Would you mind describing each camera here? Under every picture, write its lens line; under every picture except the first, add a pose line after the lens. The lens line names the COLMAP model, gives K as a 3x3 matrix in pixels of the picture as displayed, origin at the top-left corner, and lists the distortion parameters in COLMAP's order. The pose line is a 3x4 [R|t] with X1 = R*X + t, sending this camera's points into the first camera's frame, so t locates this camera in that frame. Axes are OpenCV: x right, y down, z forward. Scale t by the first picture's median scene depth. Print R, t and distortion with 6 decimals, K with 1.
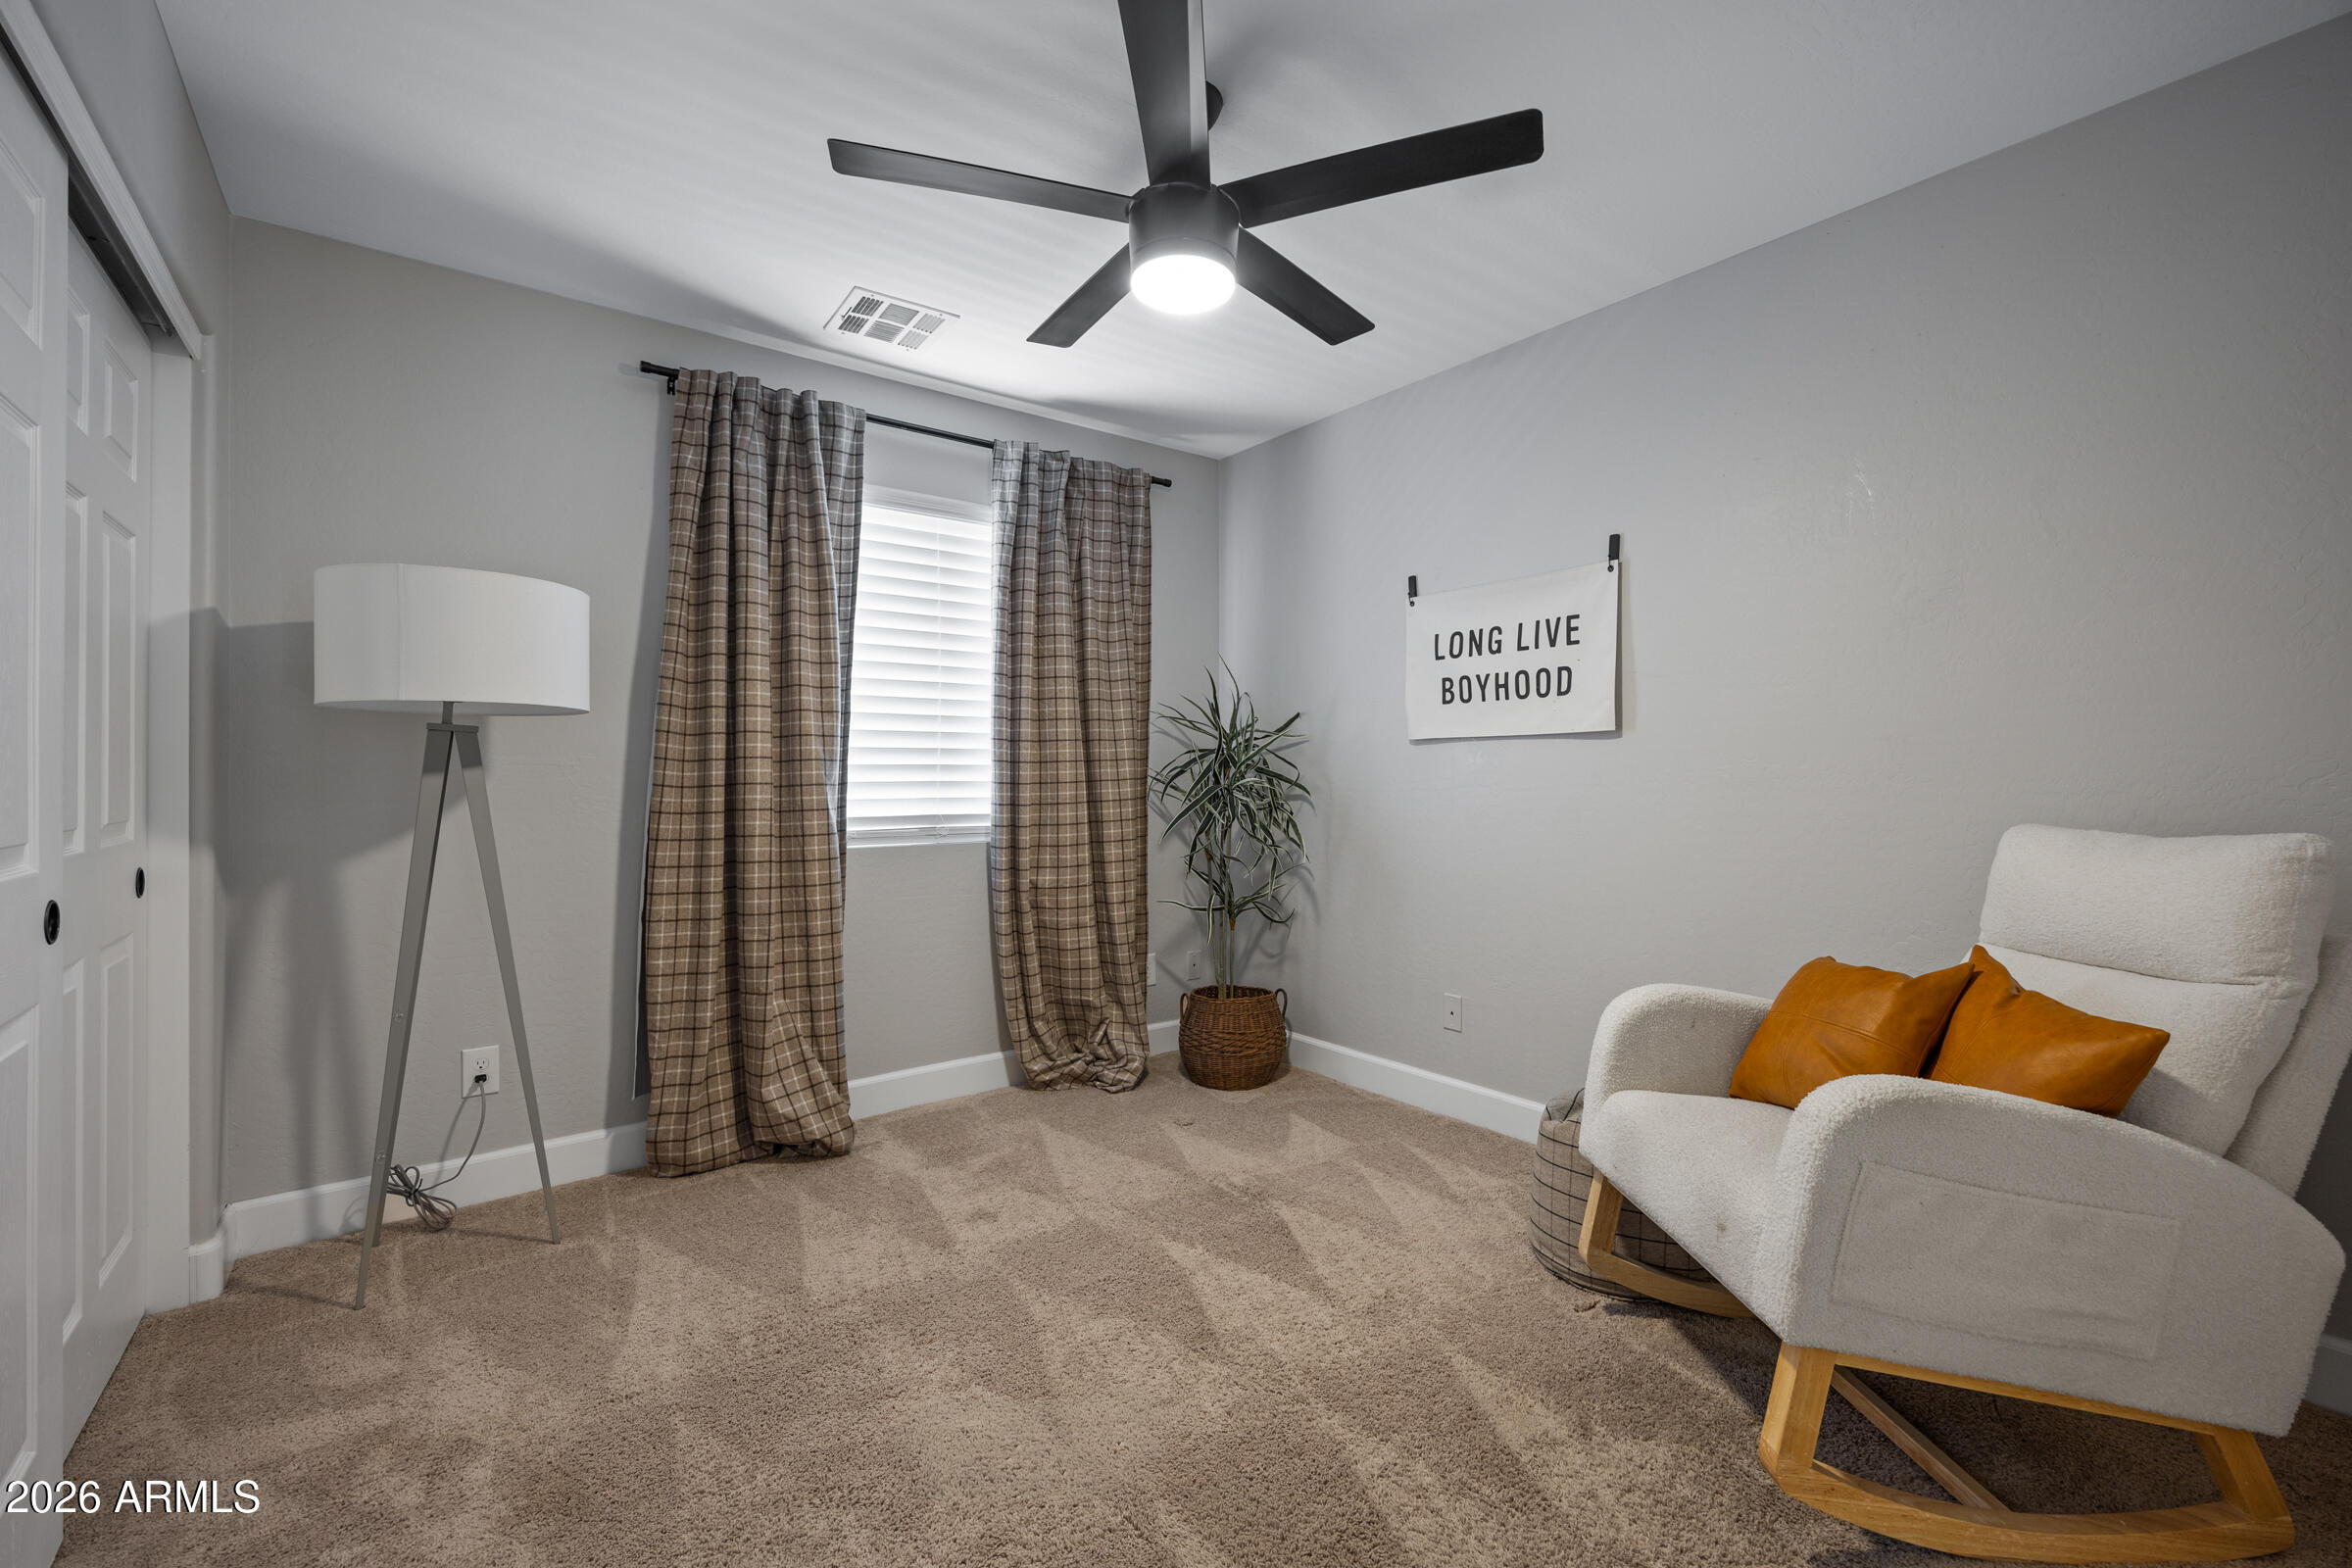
lens RADIAL K [[983.1, 0, 1180.0], [0, 983.1, 781.4], [0, 0, 1]] dist [-0.015557, -0.000676]
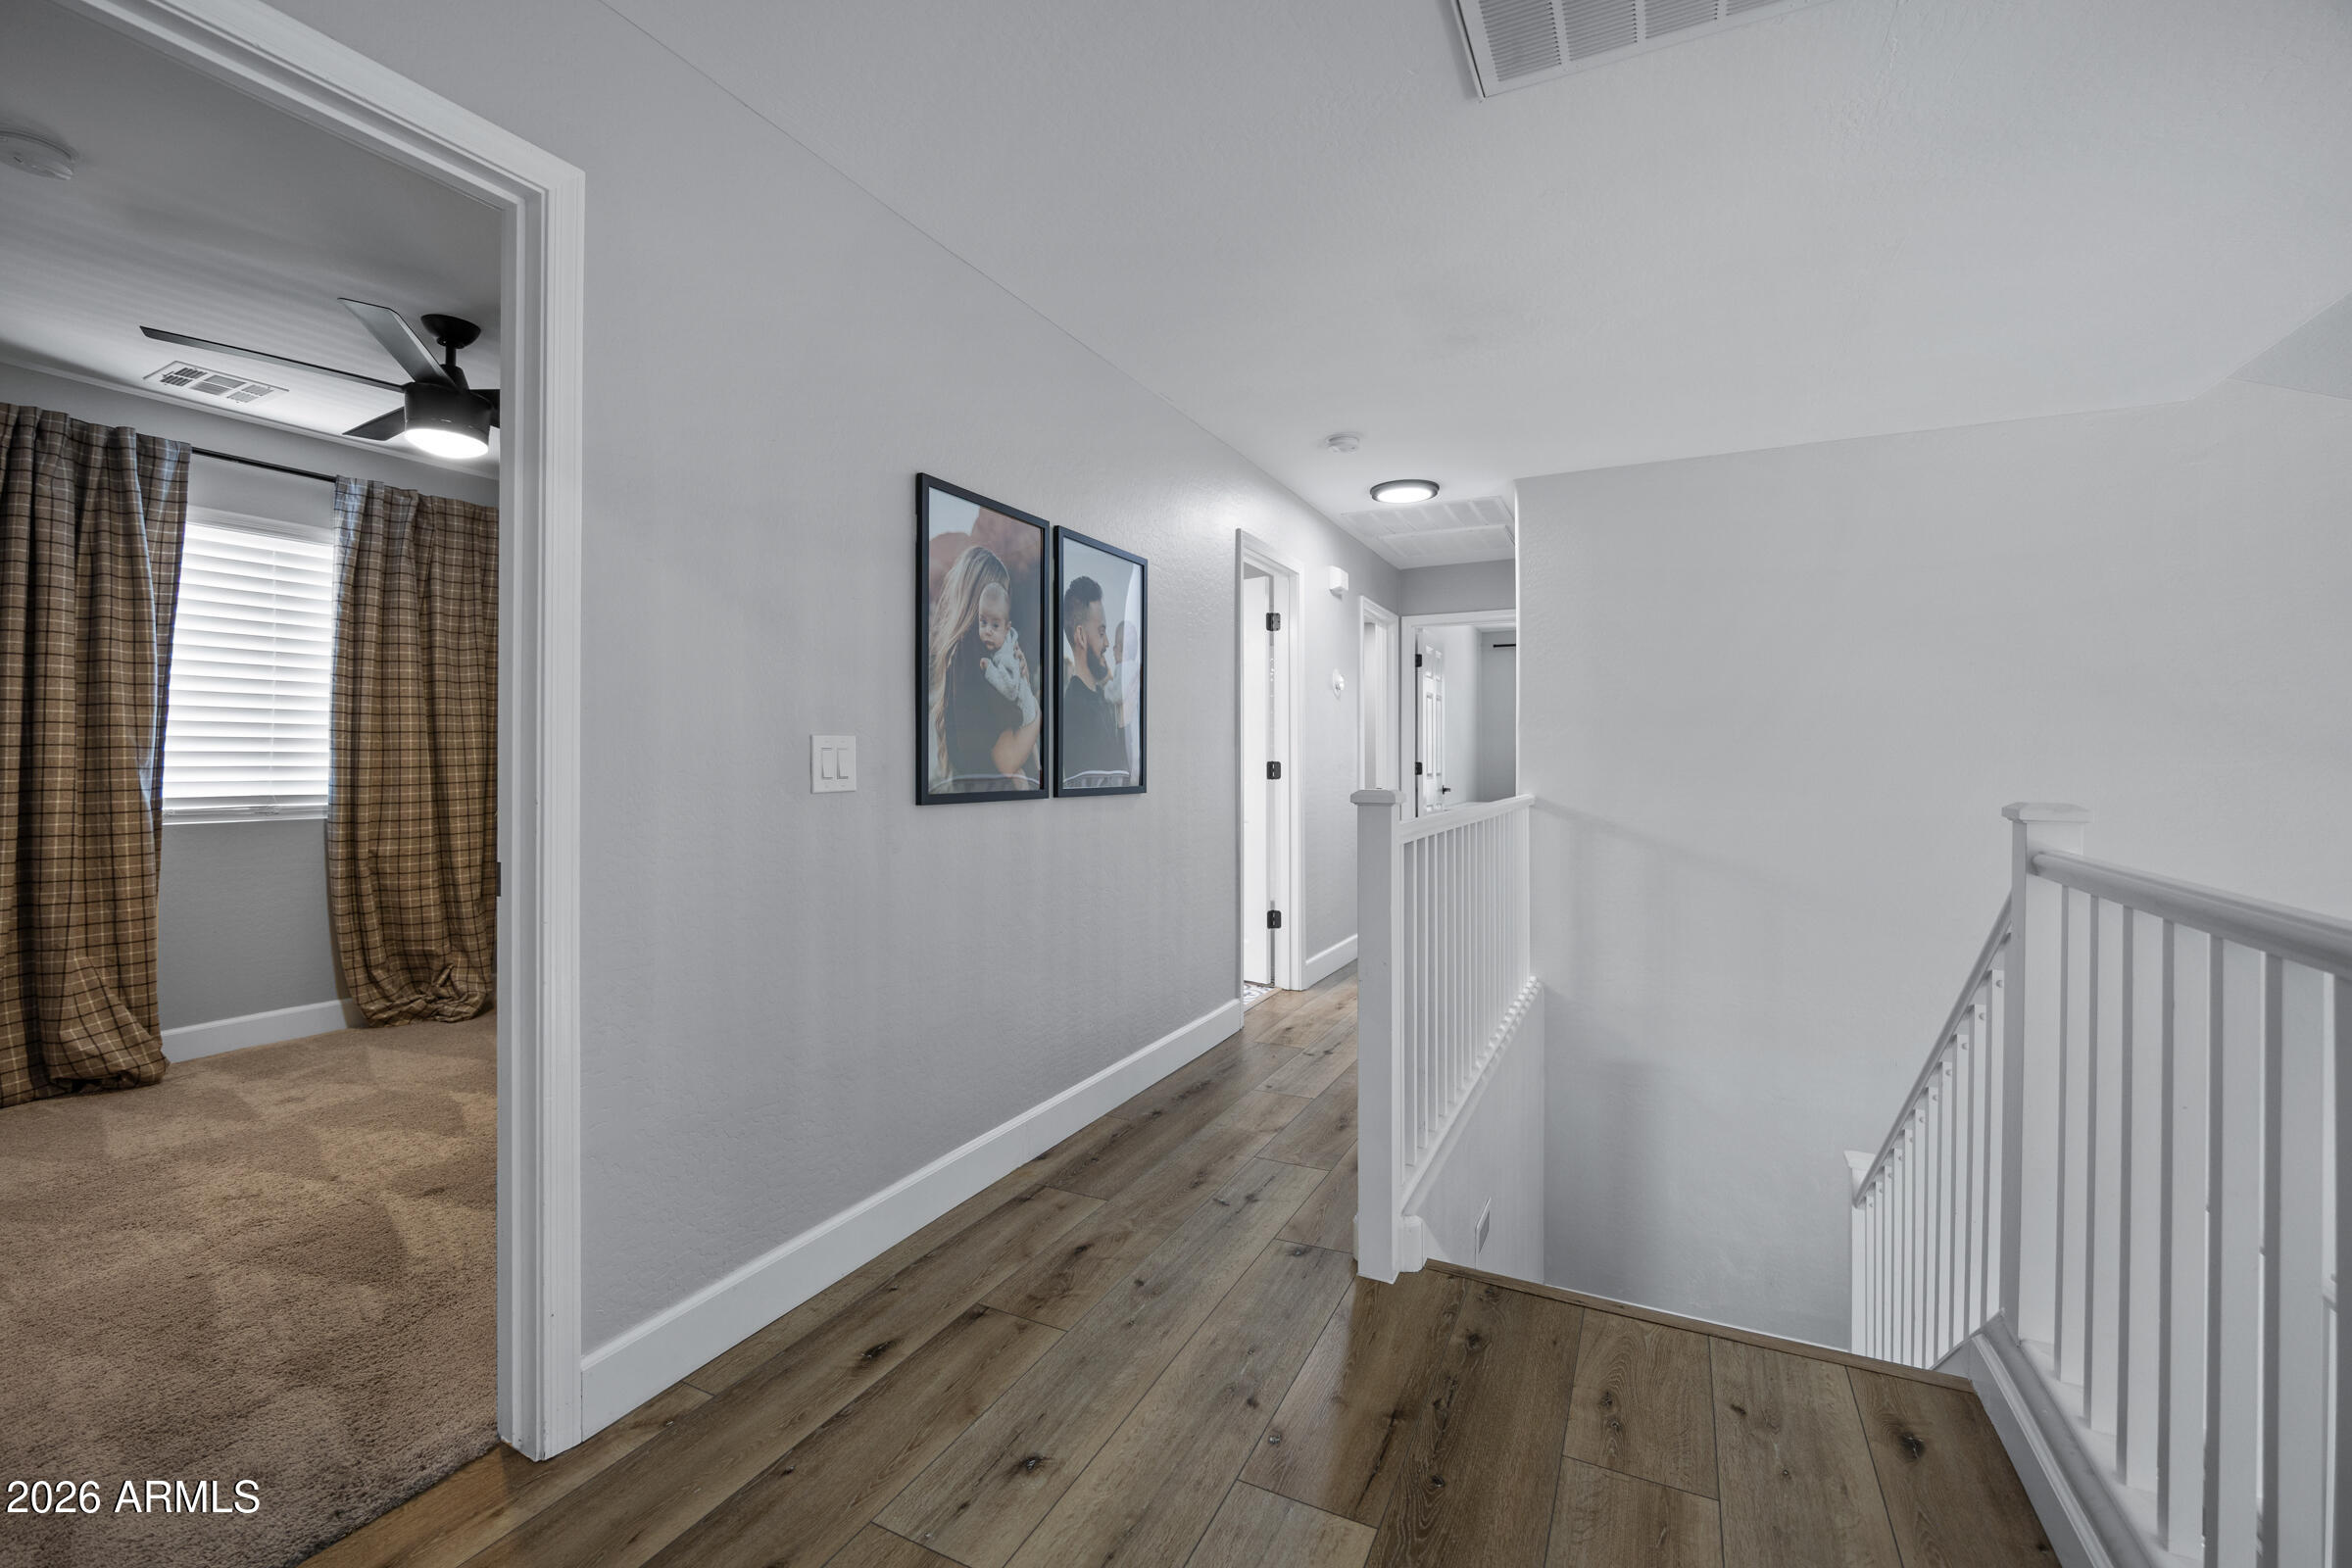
lens RADIAL K [[983.1, 0, 1175.1], [0, 983.1, 752.7], [0, 0, 1]] dist [-0.015557, -0.000676]
pose [[0.895170, 0.005935, 0.445685, 0.208911], [0.002336, 0.999835, -0.018008, 0.007472], [-0.445718, 0.017162, 0.895009, -0.519044]]
